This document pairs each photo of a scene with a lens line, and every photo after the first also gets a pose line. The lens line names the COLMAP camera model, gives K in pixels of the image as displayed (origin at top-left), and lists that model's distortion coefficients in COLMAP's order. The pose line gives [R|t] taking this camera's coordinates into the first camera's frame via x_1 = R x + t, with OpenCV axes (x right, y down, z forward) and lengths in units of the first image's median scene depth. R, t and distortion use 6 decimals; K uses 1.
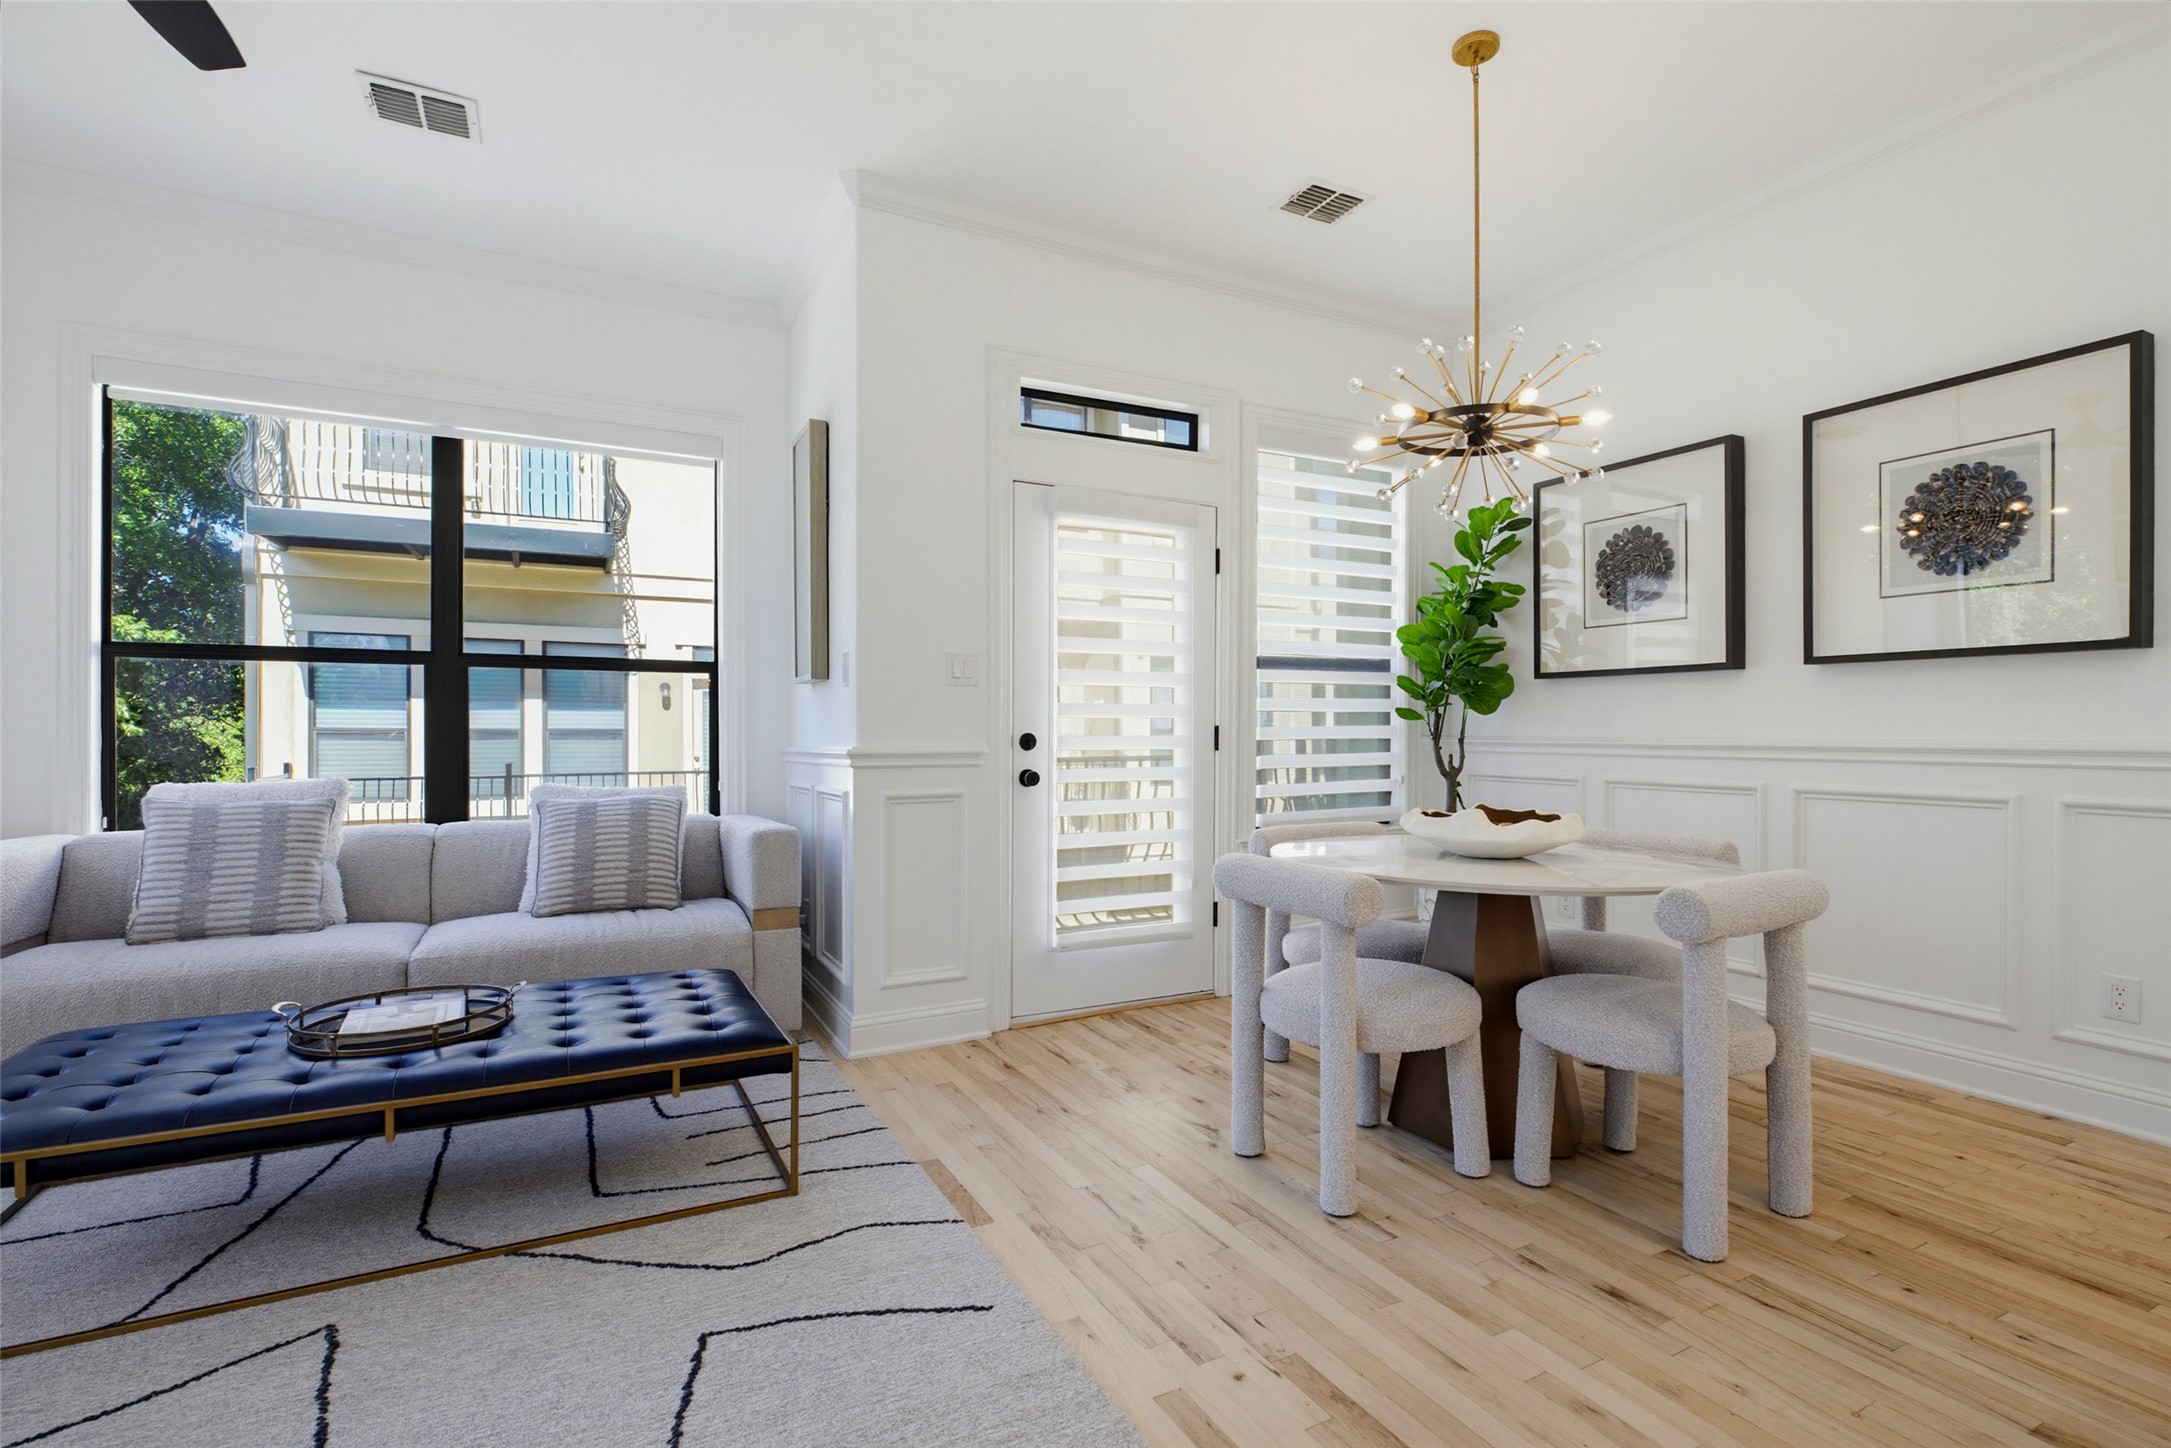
lens RADIAL K [[992.6, 0, 1087.9], [0, 992.6, 732.1], [0, 0, 1]] dist [-0.012143, 0.001343]
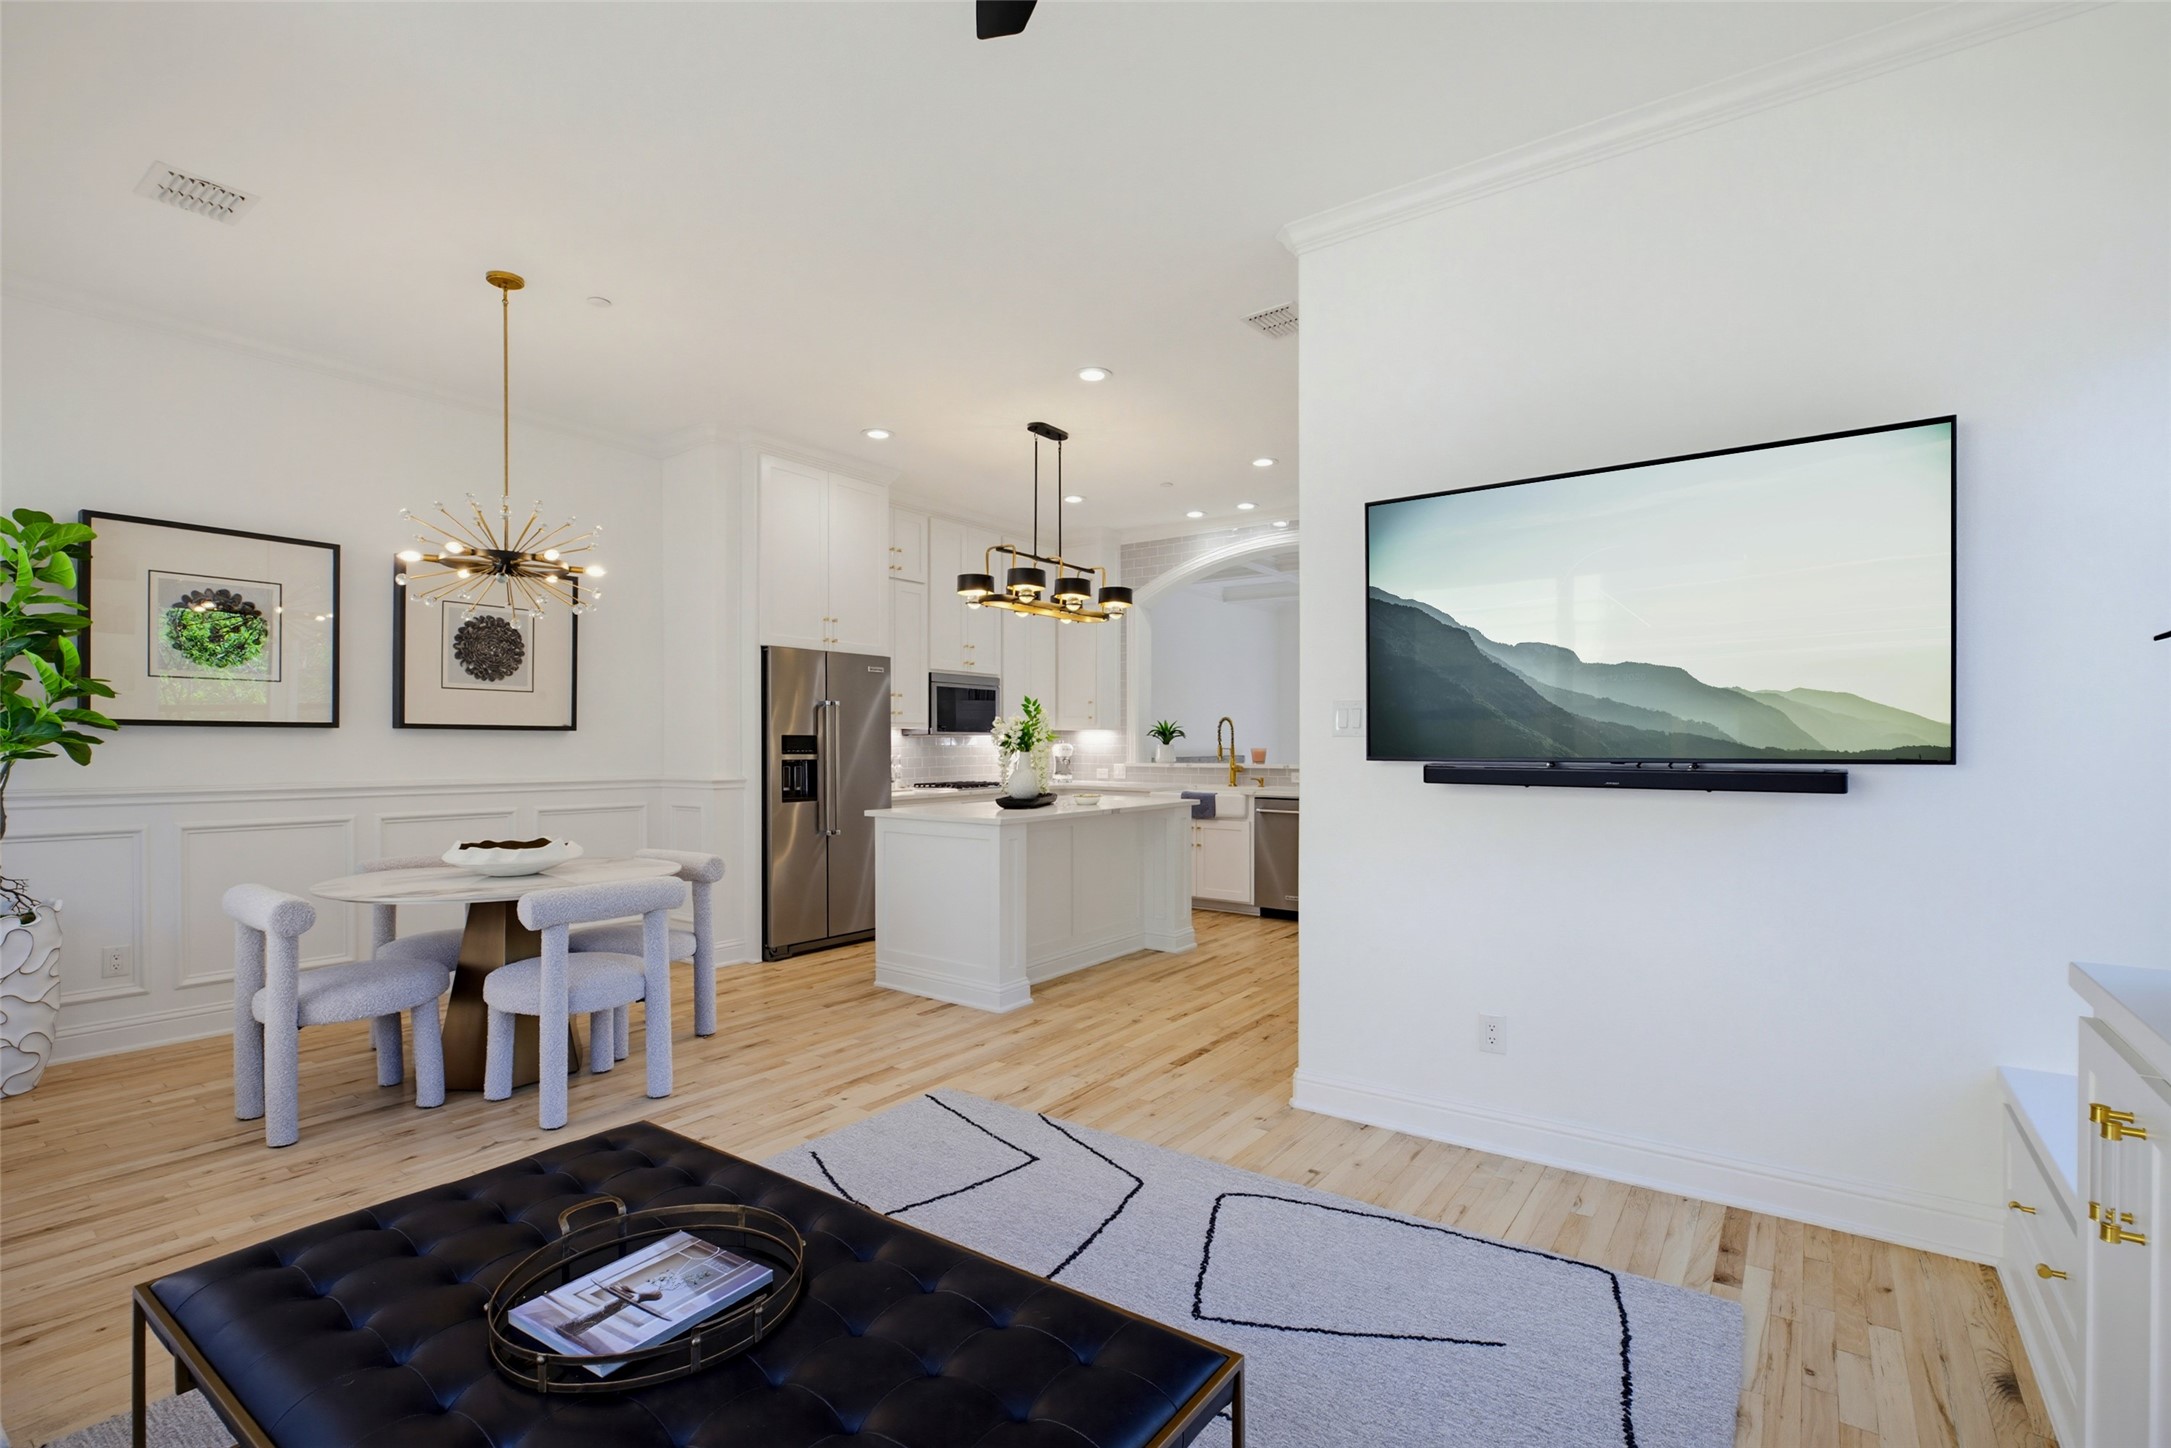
lens RADIAL K [[992.6, 0, 1111.6], [0, 992.6, 735.8], [0, 0, 1]] dist [-0.012143, 0.001343]
pose [[-0.456423, 0.010123, 0.889705, -0.846003], [0.001015, 0.999941, -0.010857, -0.036035], [-0.889762, -0.004053, -0.456406, 0.628935]]
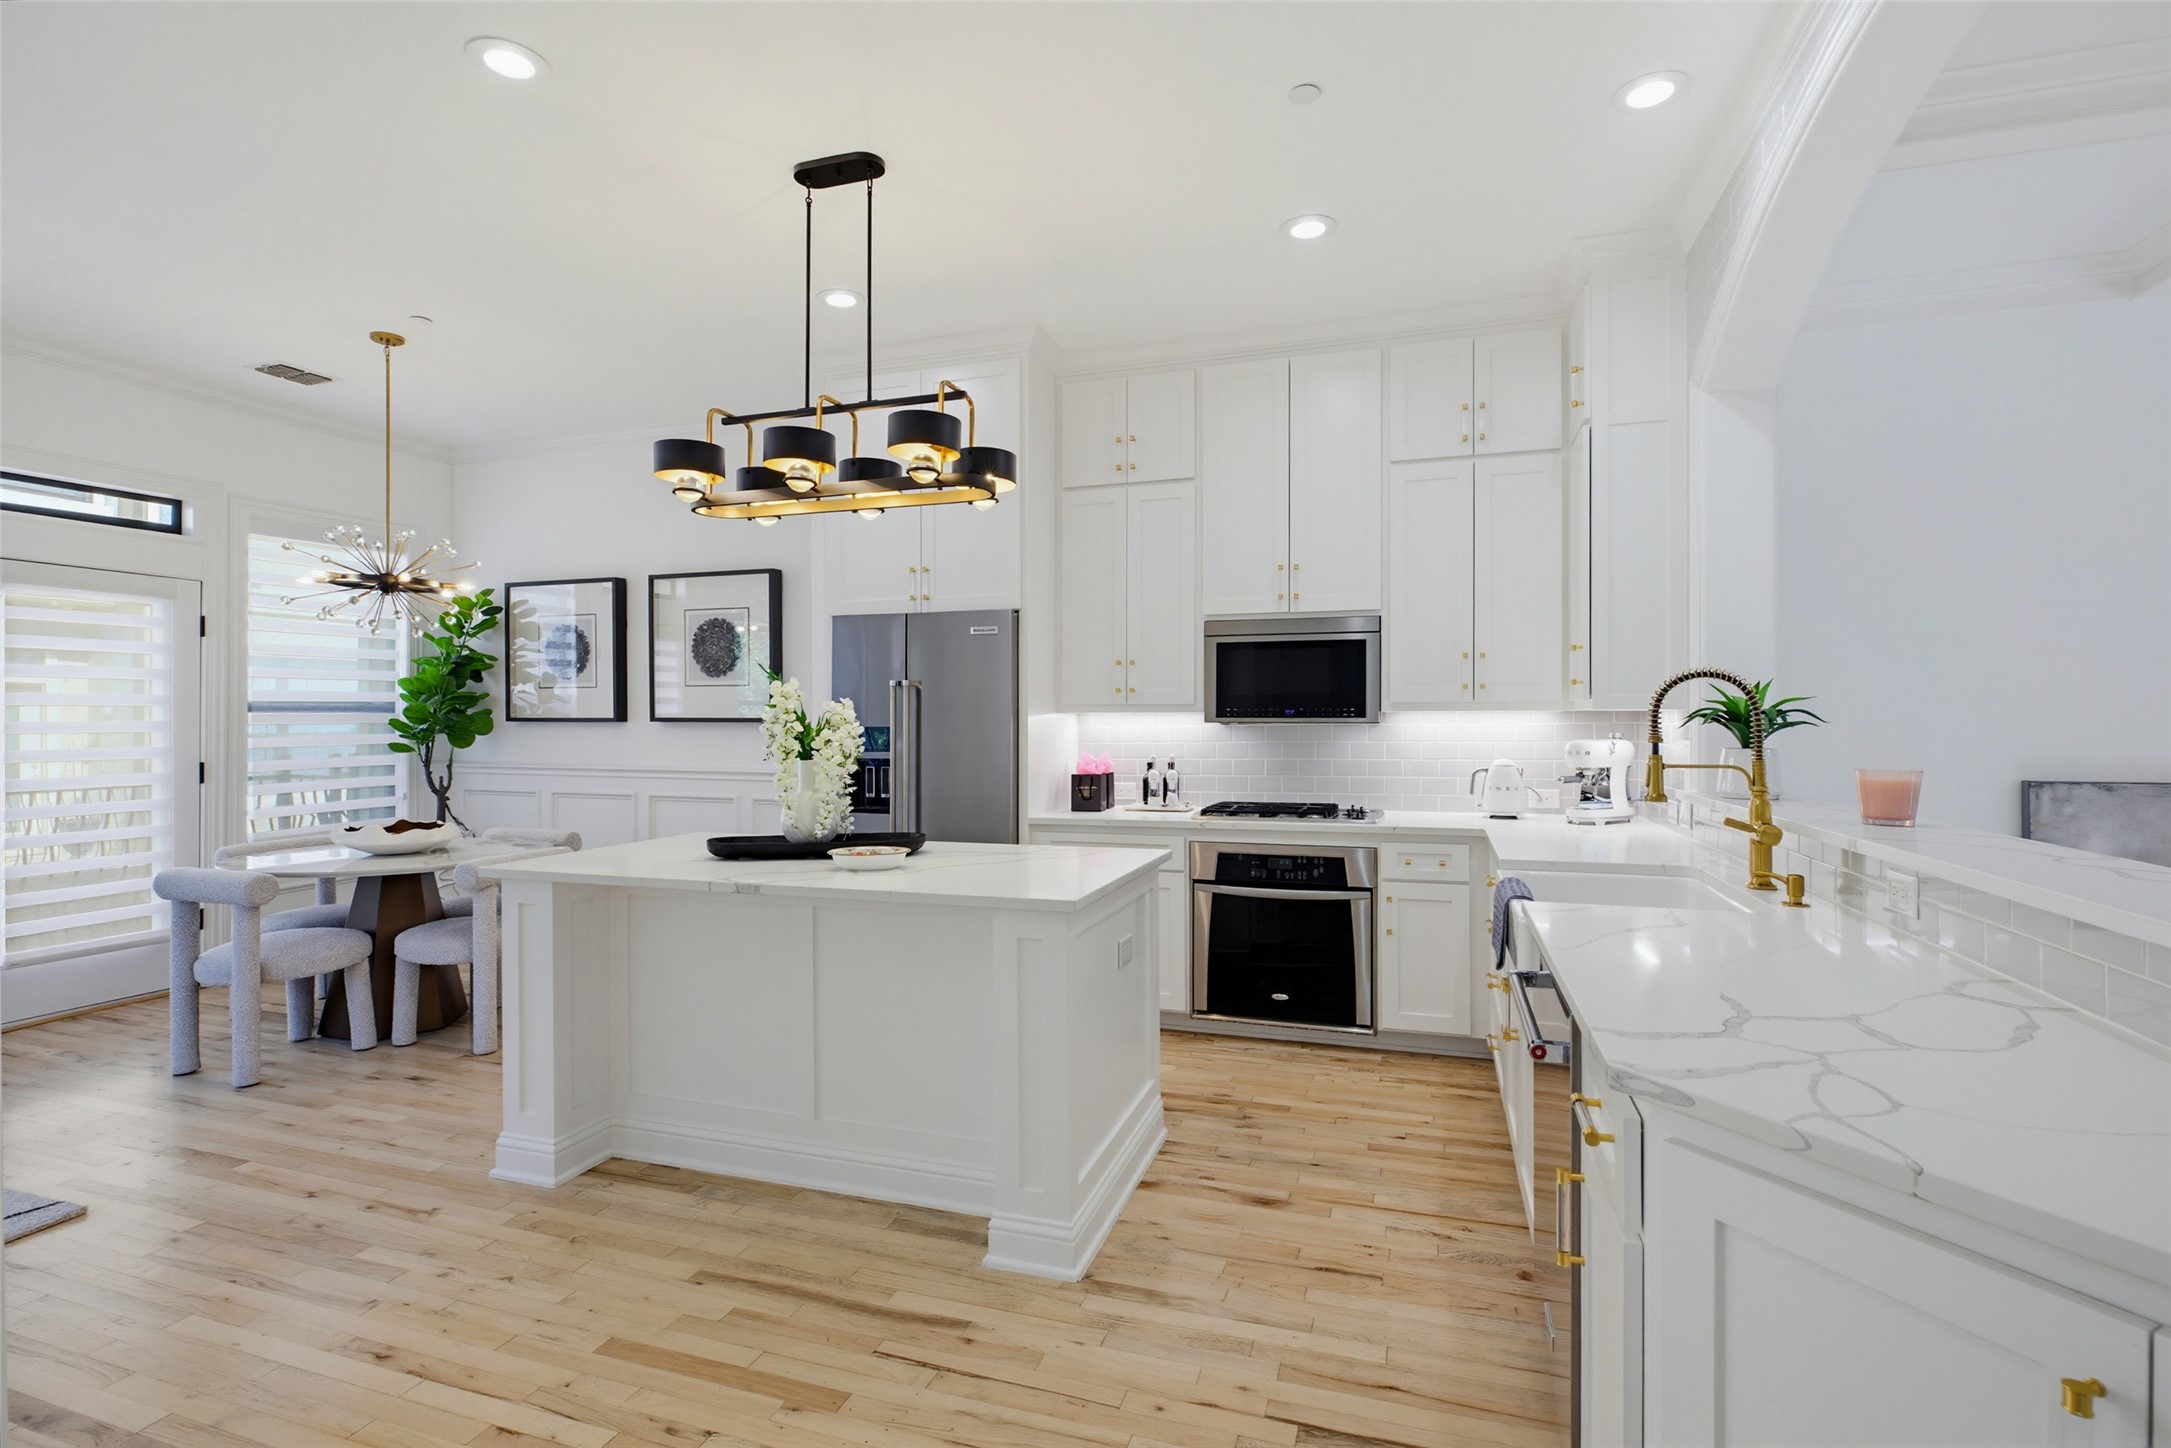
lens RADIAL K [[992.6, 0, 1095.0], [0, 992.6, 720.0], [0, 0, 1]] dist [-0.012143, 0.001343]
pose [[0.711514, 0.001529, 0.702670, 0.064686], [-0.001504, 0.999999, -0.000653, -0.060960], [-0.702670, -0.000592, 0.711515, -0.631328]]
